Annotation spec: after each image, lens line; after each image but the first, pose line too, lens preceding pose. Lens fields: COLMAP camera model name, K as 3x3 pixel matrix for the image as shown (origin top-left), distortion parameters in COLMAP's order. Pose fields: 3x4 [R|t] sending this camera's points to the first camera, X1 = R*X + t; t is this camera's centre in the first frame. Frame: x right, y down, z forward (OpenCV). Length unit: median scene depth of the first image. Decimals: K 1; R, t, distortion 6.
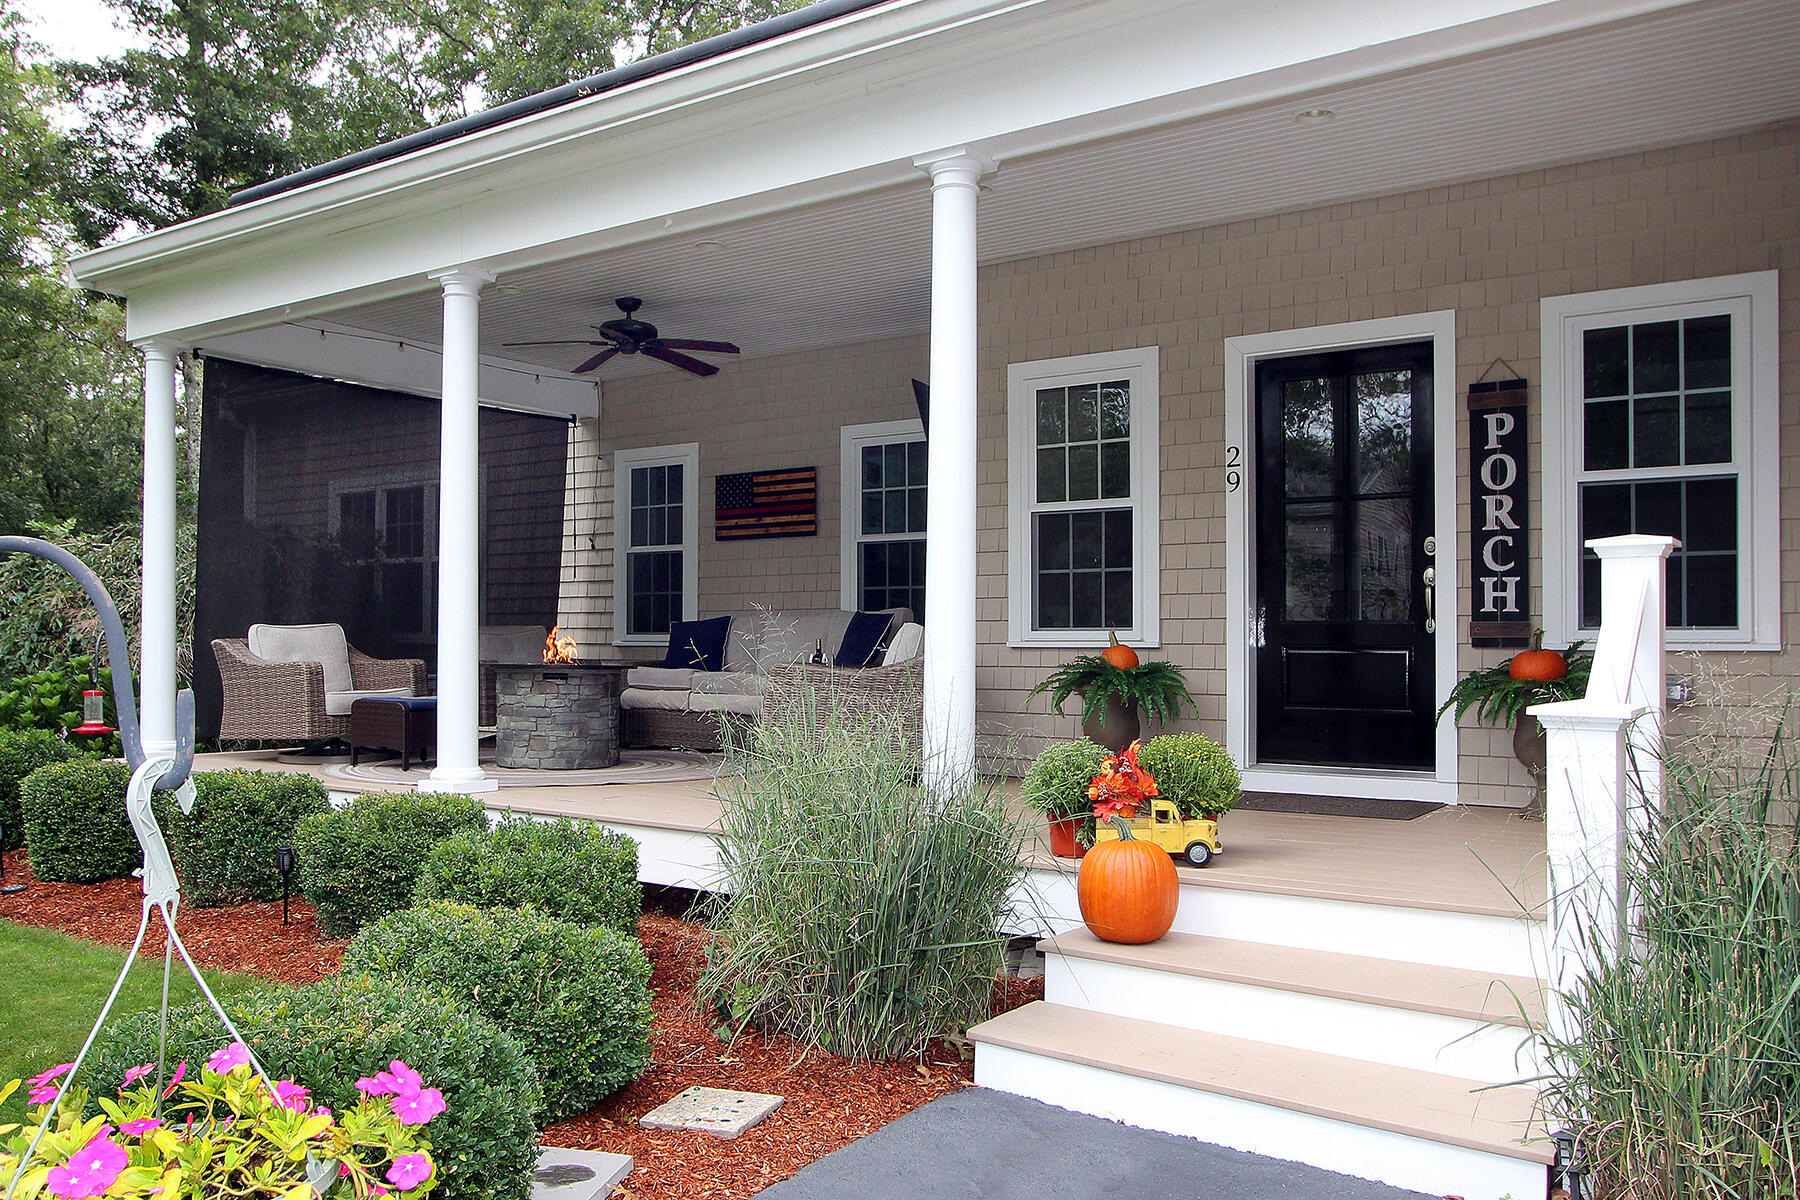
lens RADIAL K [[1384.1, 0, 900.0], [0, 1384.1, 600.0], [0, 0, 1]] dist [-0.007006, -0.002878]
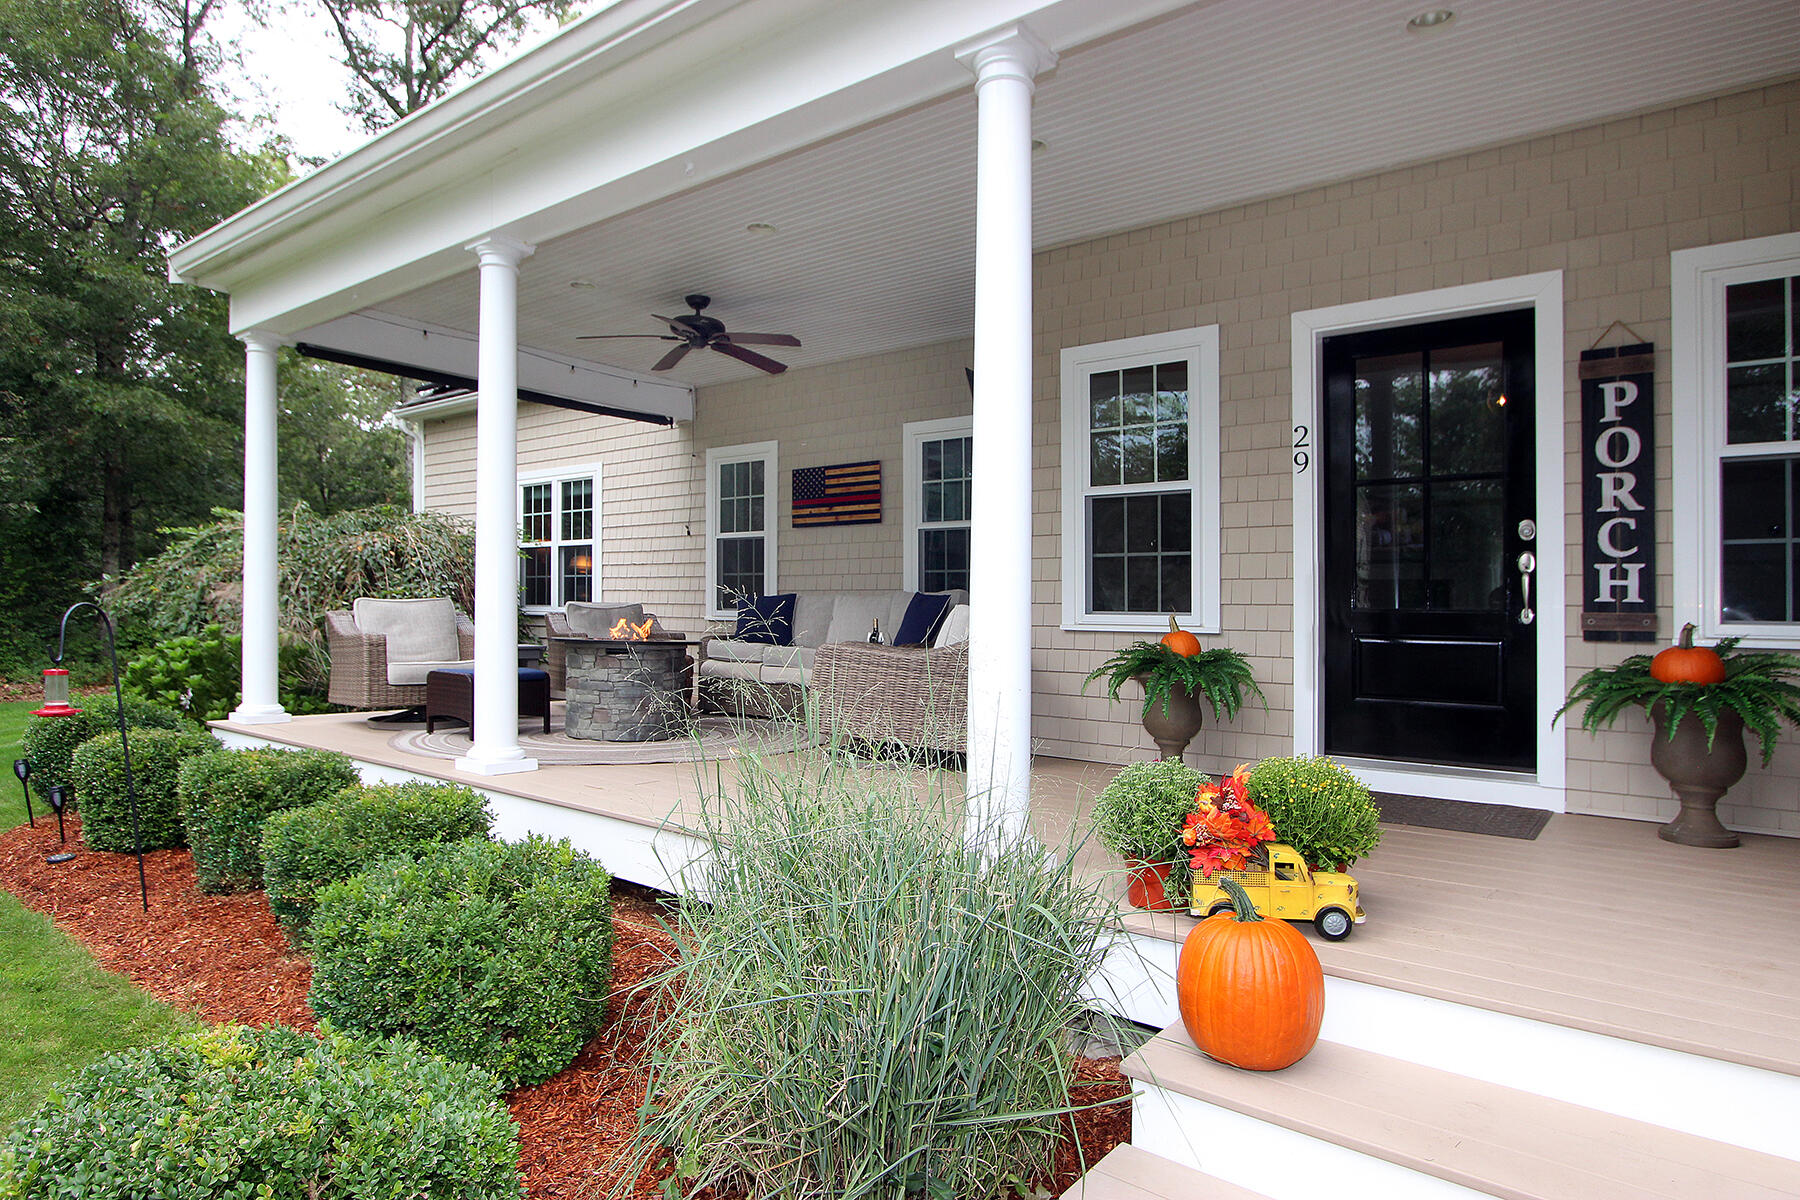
lens RADIAL K [[1057.6, 0, 856.3], [0, 1057.6, 565.2], [0, 0, 1]] dist [0.000292, -0.000598]
pose [[0.994684, 0.009959, -0.102493, 0.009373], [-0.011746, 0.999789, -0.016848, 0.001833], [0.102303, 0.017962, 0.994591, 0.238767]]
